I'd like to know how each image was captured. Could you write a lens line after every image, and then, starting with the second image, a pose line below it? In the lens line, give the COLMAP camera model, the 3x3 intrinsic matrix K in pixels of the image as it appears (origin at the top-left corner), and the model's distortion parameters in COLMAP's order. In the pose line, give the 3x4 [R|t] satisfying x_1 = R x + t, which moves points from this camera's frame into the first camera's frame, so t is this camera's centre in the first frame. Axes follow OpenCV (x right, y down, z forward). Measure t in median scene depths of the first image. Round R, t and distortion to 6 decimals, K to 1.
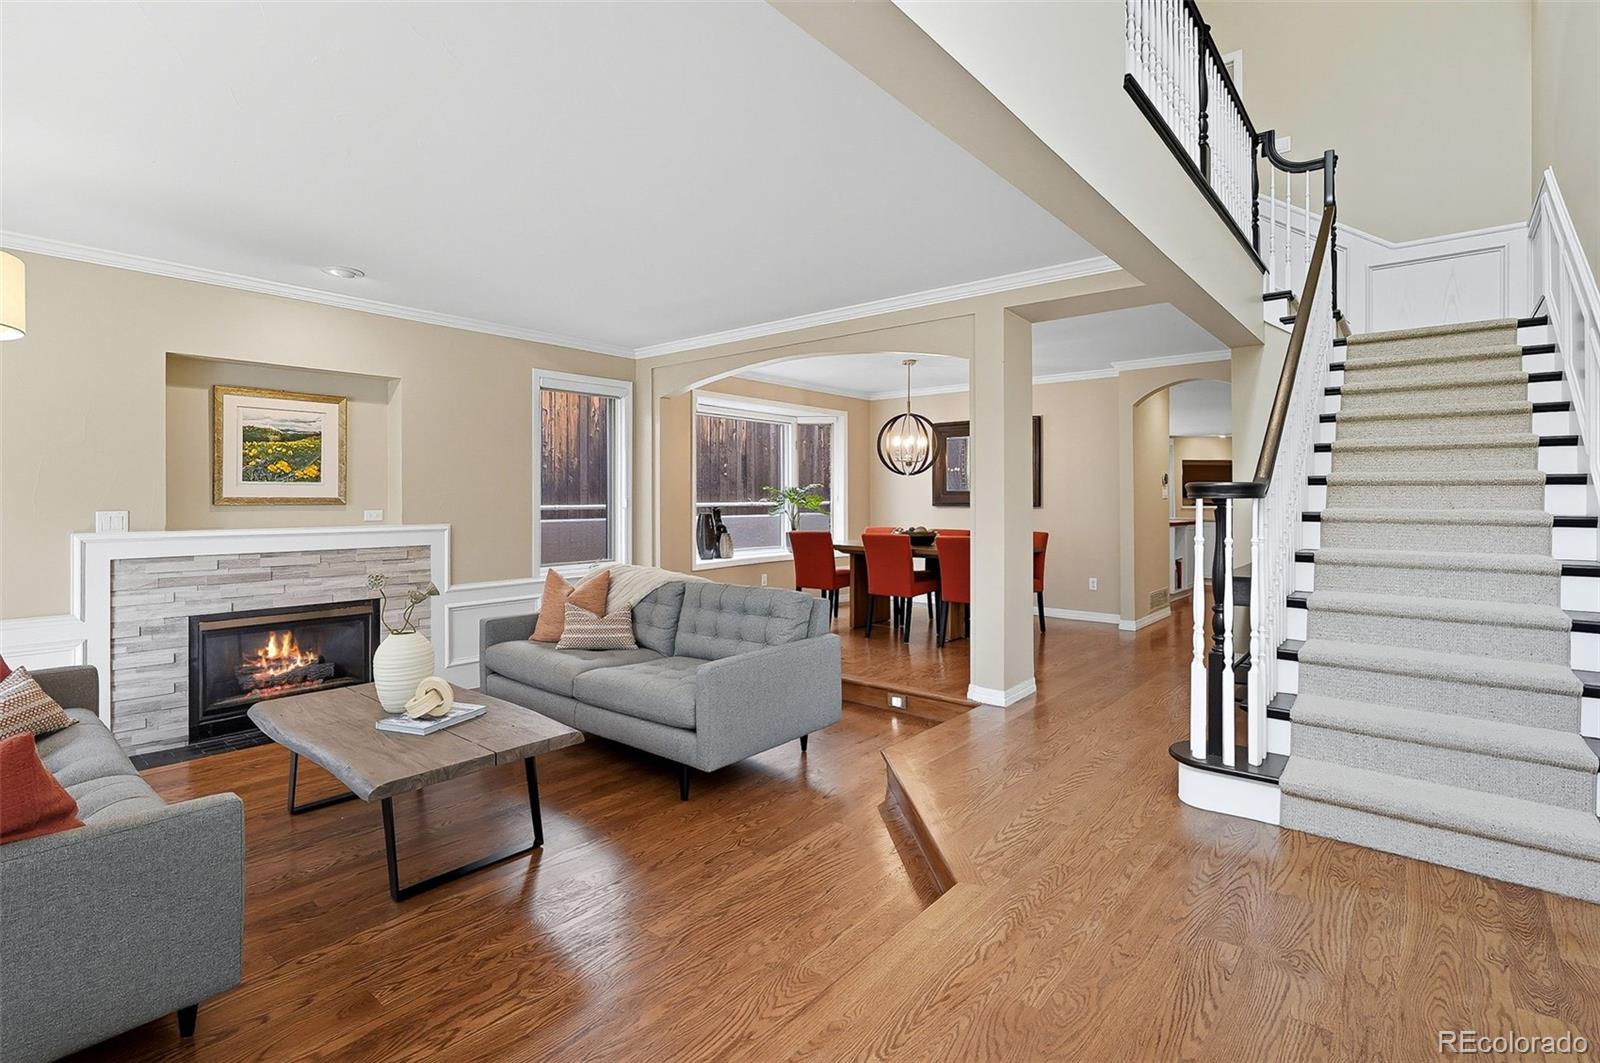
lens RADIAL K [[742.0, 0, 760.3], [0, 742.0, 513.0], [0, 0, 1]] dist [-0.008195, 0.000291]
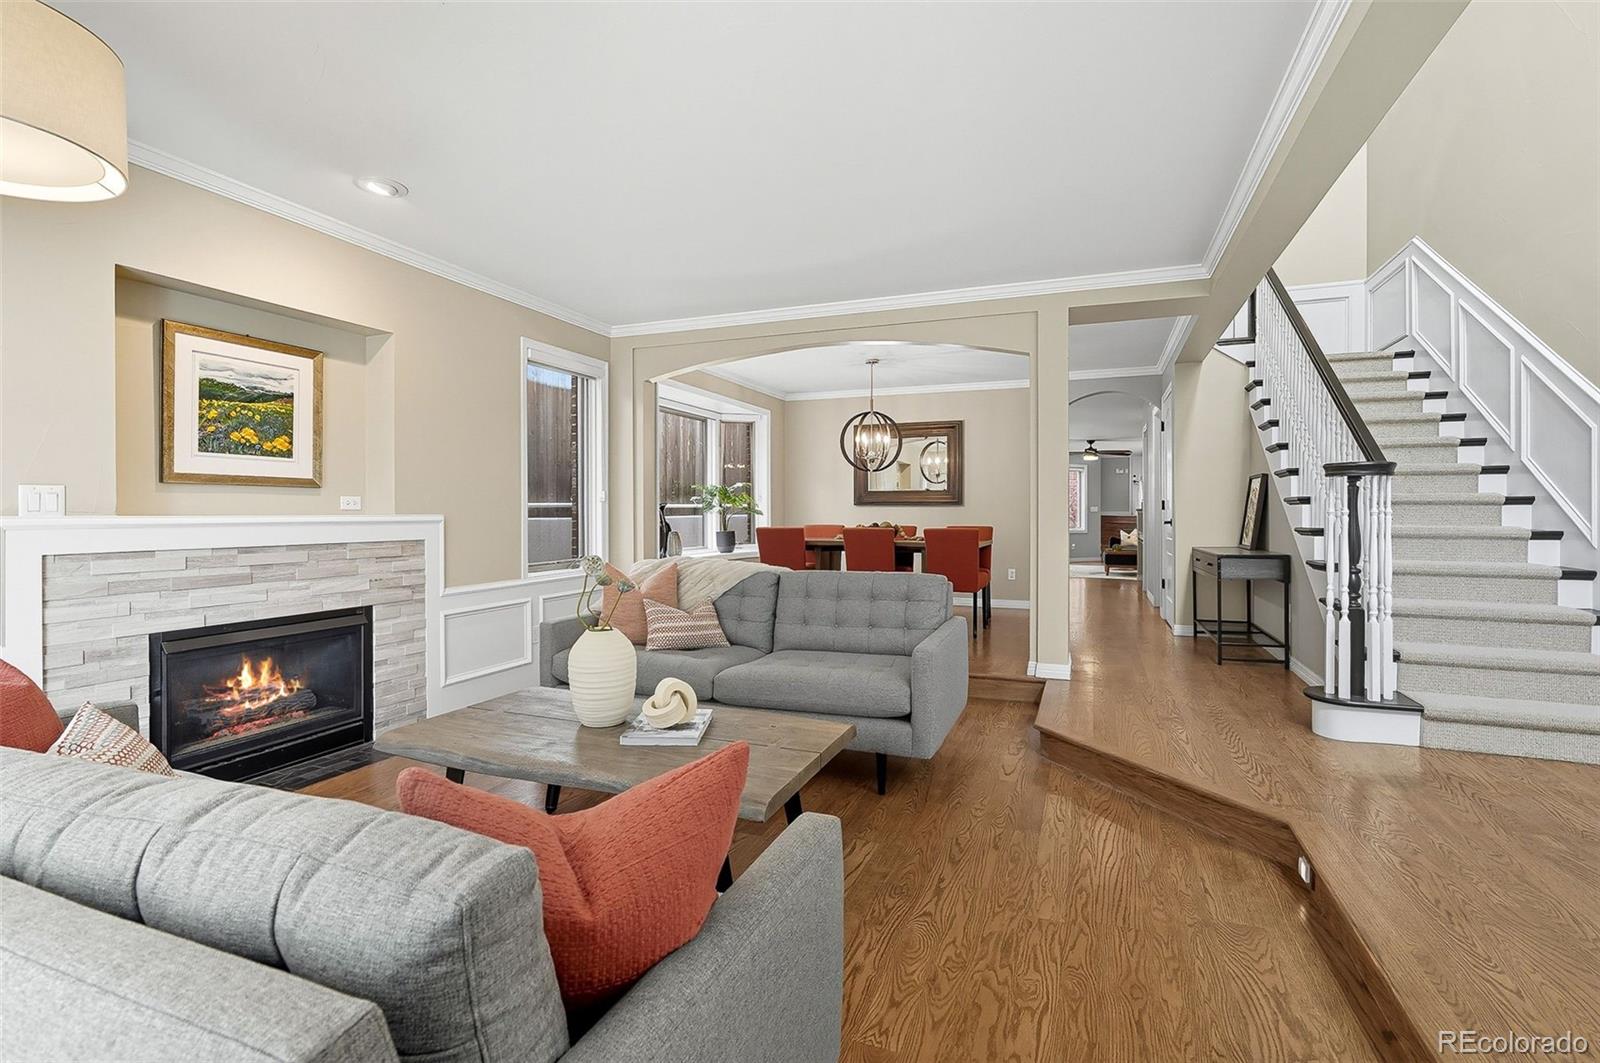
lens RADIAL K [[742.0, 0, 793.4], [0, 742.0, 523.1], [0, 0, 1]] dist [-0.008195, 0.000291]
pose [[0.947299, -0.003969, 0.320325, -0.369367], [0.004590, 0.999989, -0.001184, 0.031791], [-0.320317, 0.002592, 0.947307, 0.106027]]
